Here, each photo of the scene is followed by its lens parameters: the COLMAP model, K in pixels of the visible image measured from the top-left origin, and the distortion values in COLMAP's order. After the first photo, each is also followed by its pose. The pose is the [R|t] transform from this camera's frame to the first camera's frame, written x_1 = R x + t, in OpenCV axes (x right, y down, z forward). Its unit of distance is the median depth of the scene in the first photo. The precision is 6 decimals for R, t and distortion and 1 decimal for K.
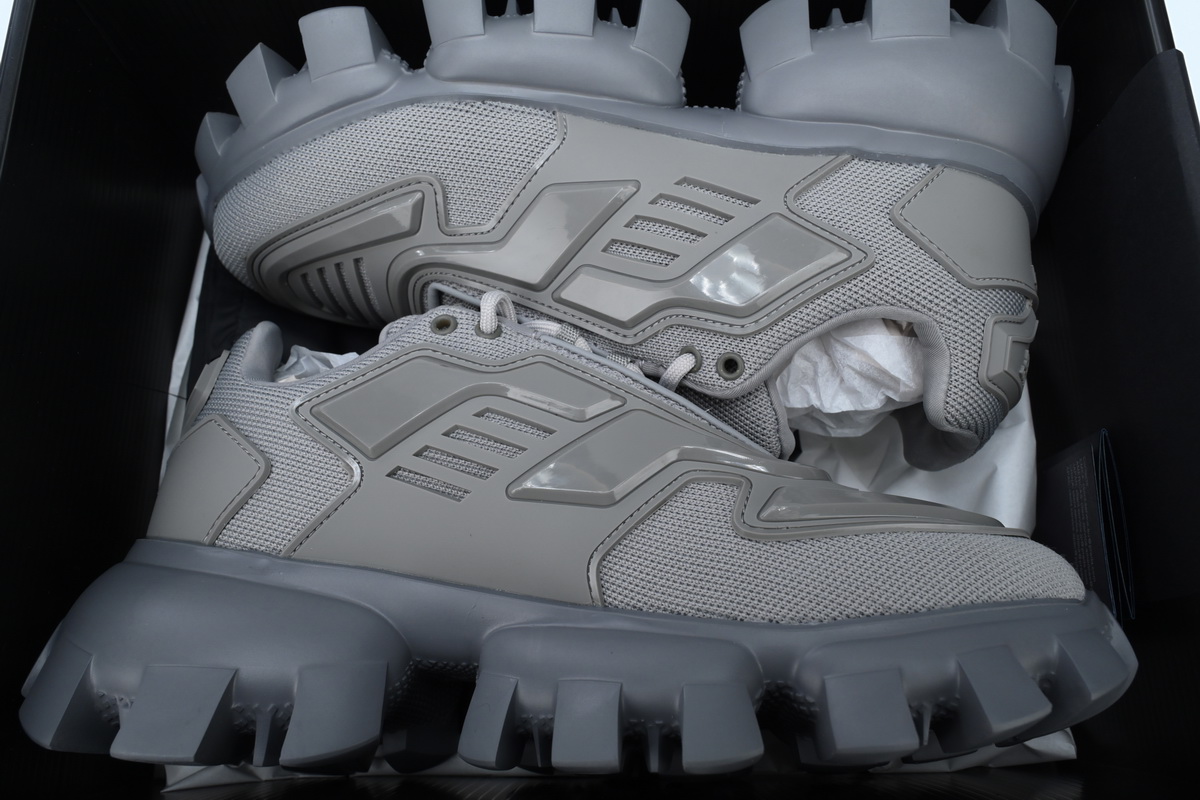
lens RADIAL K [[887.9, 0, 599.5], [0, 887.9, 401.9], [0, 0, 1]] dist [-0.014751, -0.007040]
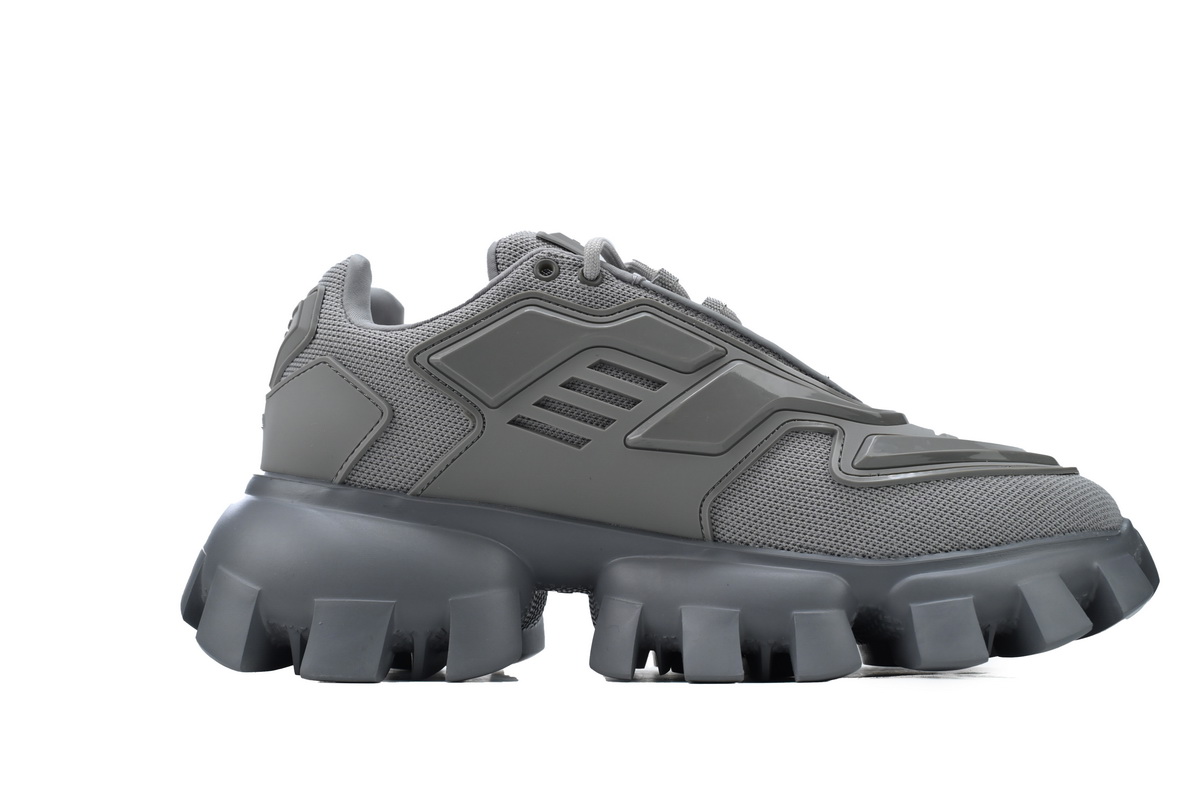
lens RADIAL K [[1139.1, 0, 595.6], [0, 1139.1, 397.0], [0, 0, 1]] dist [-0.054635, 0.000000]
pose [[0.997507, -0.025426, -0.065830, -0.048204], [0.034143, 0.990273, 0.134881, -0.154577], [0.061760, -0.136792, 0.988673, -0.416482]]
